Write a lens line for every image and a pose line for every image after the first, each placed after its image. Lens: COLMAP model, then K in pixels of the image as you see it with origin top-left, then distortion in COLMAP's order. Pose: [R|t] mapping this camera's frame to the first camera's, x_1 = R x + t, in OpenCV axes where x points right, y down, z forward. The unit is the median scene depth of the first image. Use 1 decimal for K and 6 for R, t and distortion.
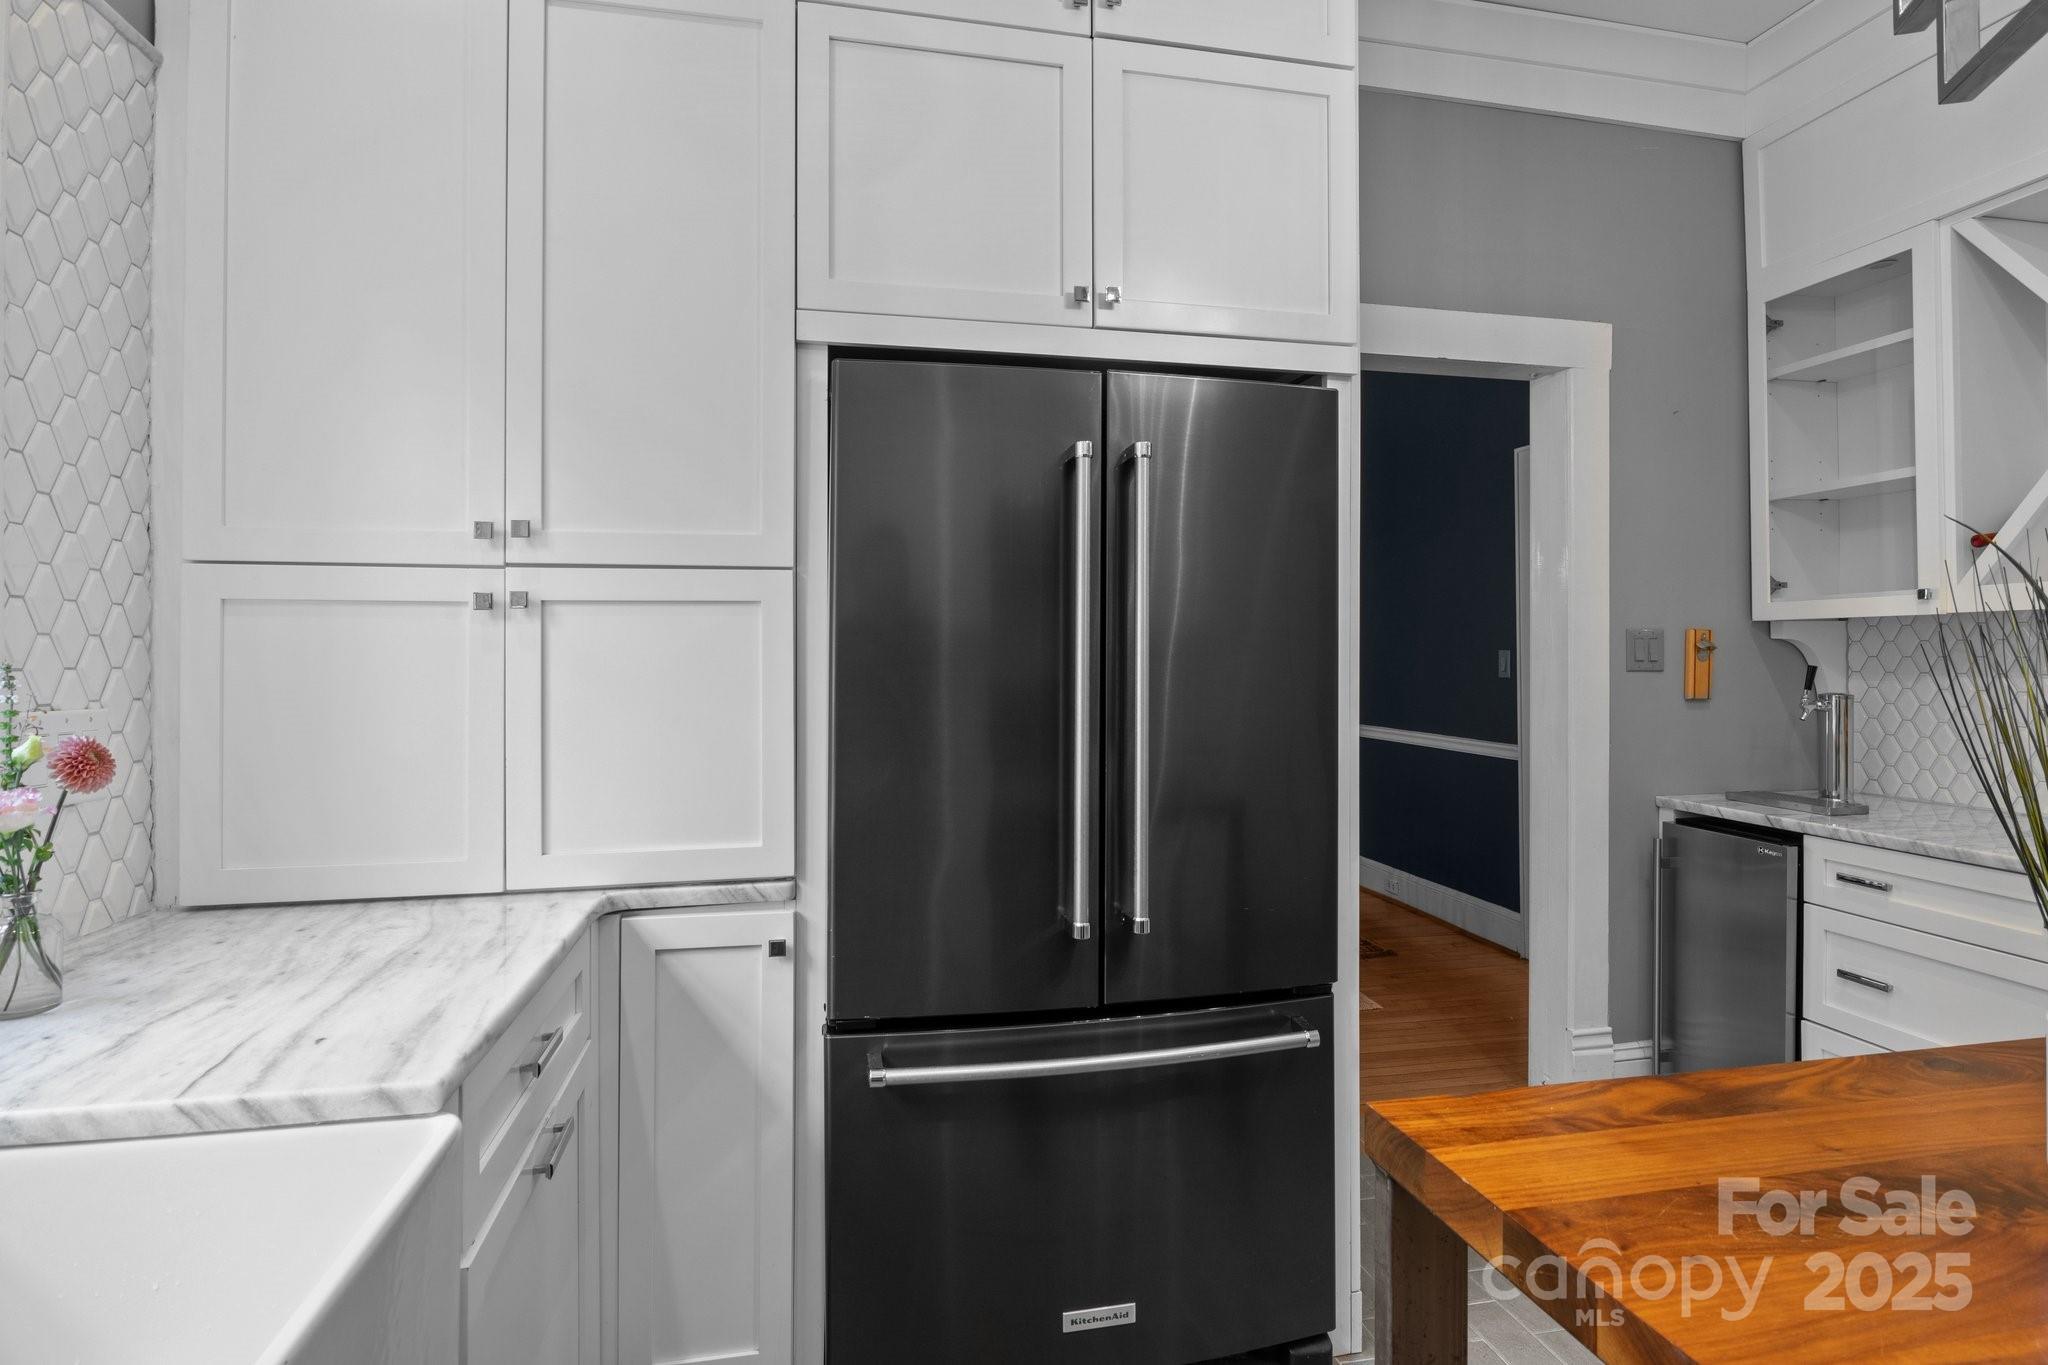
lens RADIAL K [[1020.9, 0, 1031.5], [0, 1020.9, 651.1], [0, 0, 1]] dist [-0.009141, -0.001477]
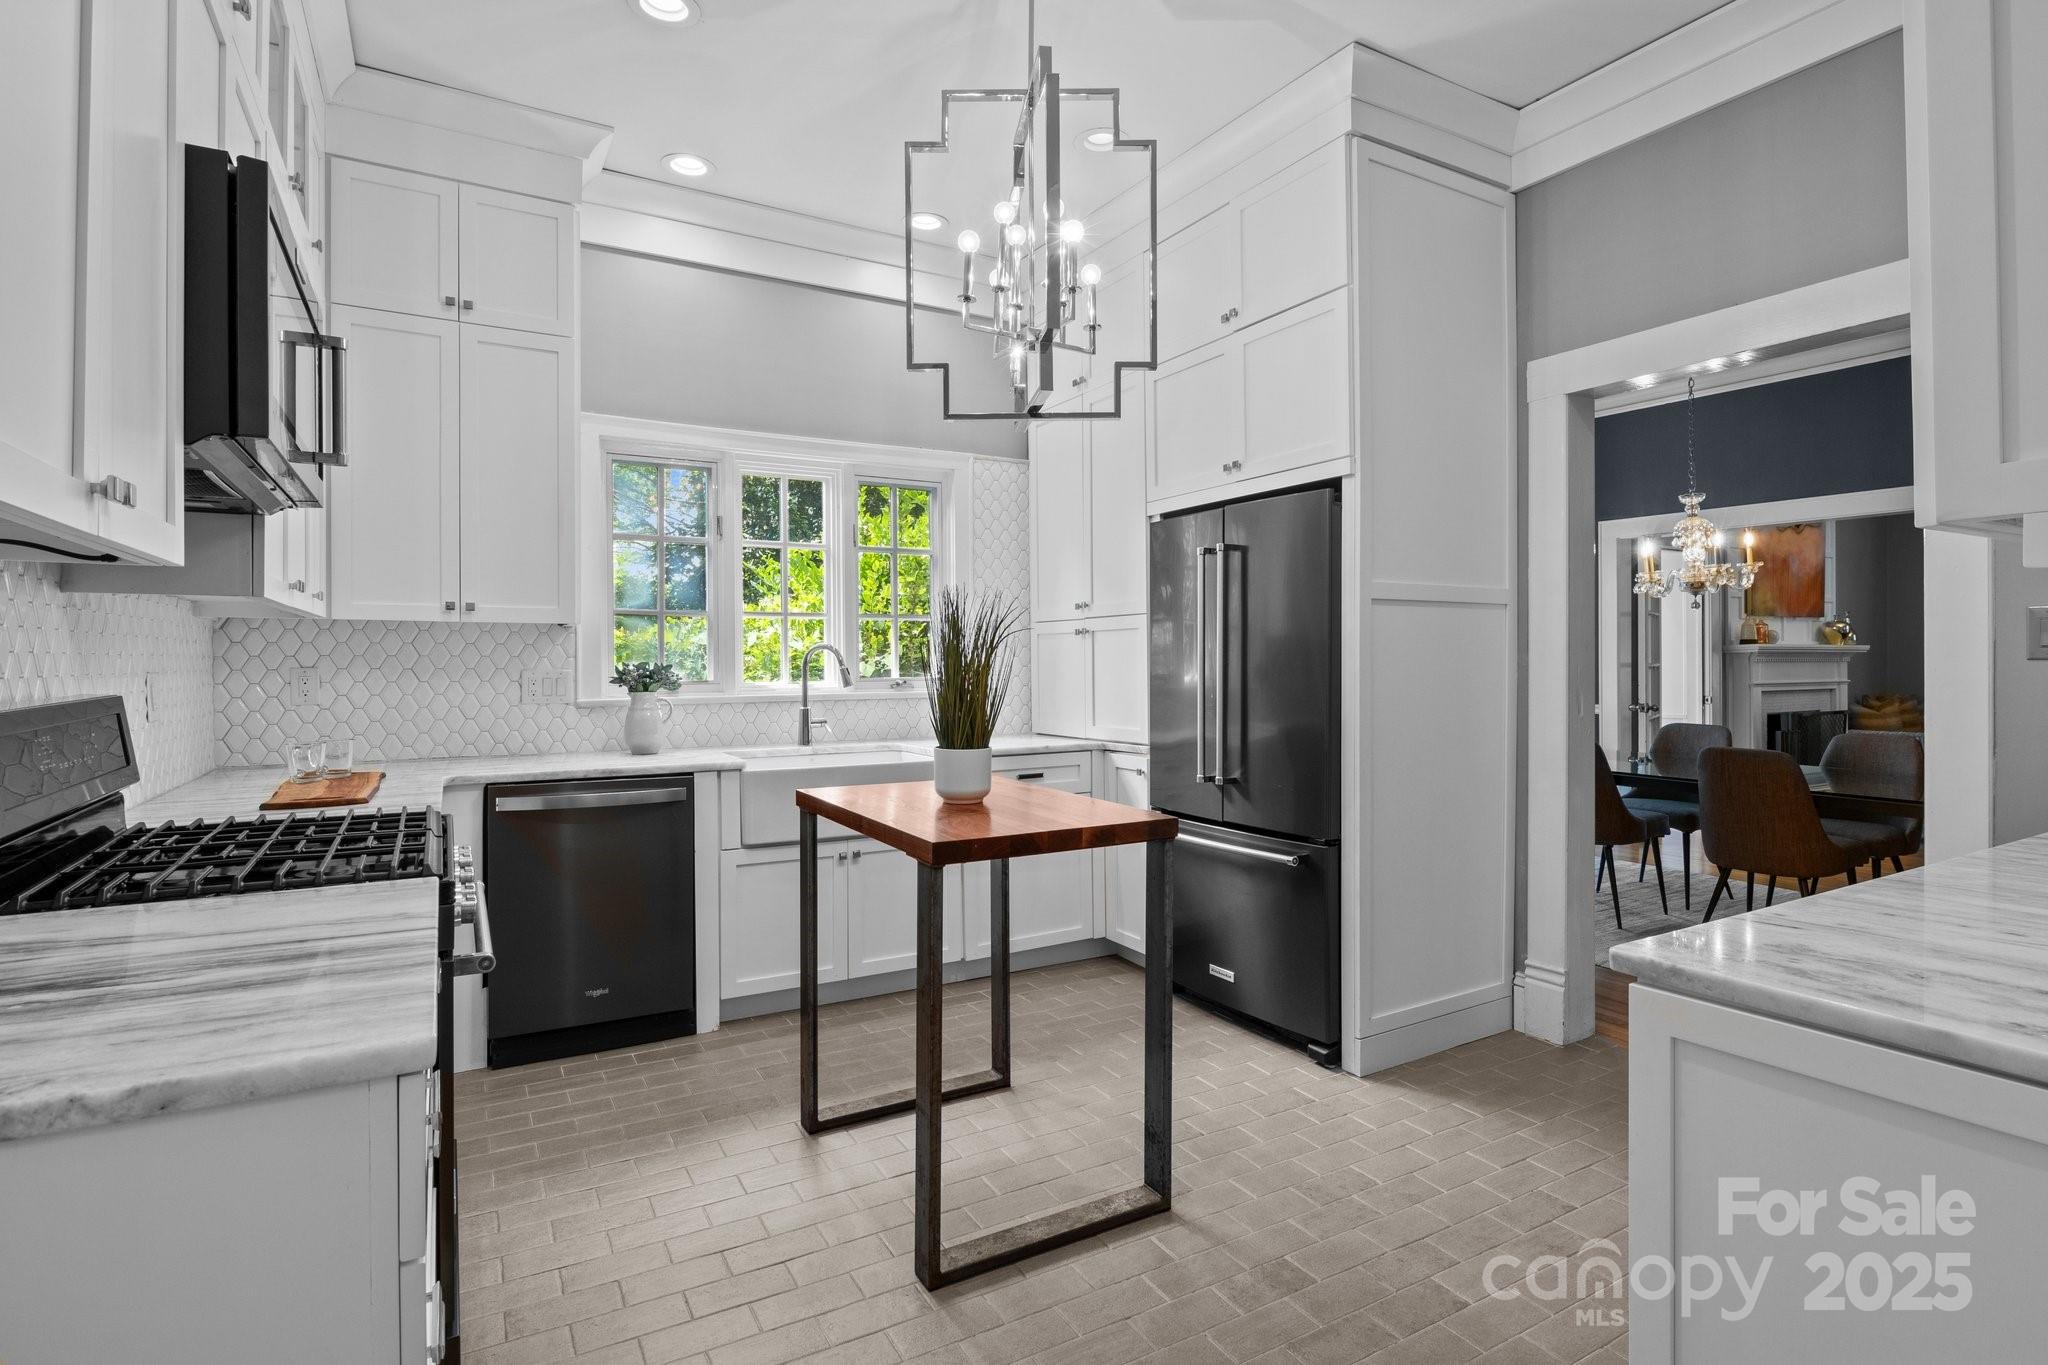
lens RADIAL K [[1020.9, 0, 1030.4], [0, 1020.9, 671.6], [0, 0, 1]] dist [-0.009141, -0.001477]
pose [[0.310778, 0.007975, -0.950449, 2.152085], [0.011593, 0.999859, 0.012181, 0.024454], [0.950412, -0.014804, 0.310642, 0.009875]]
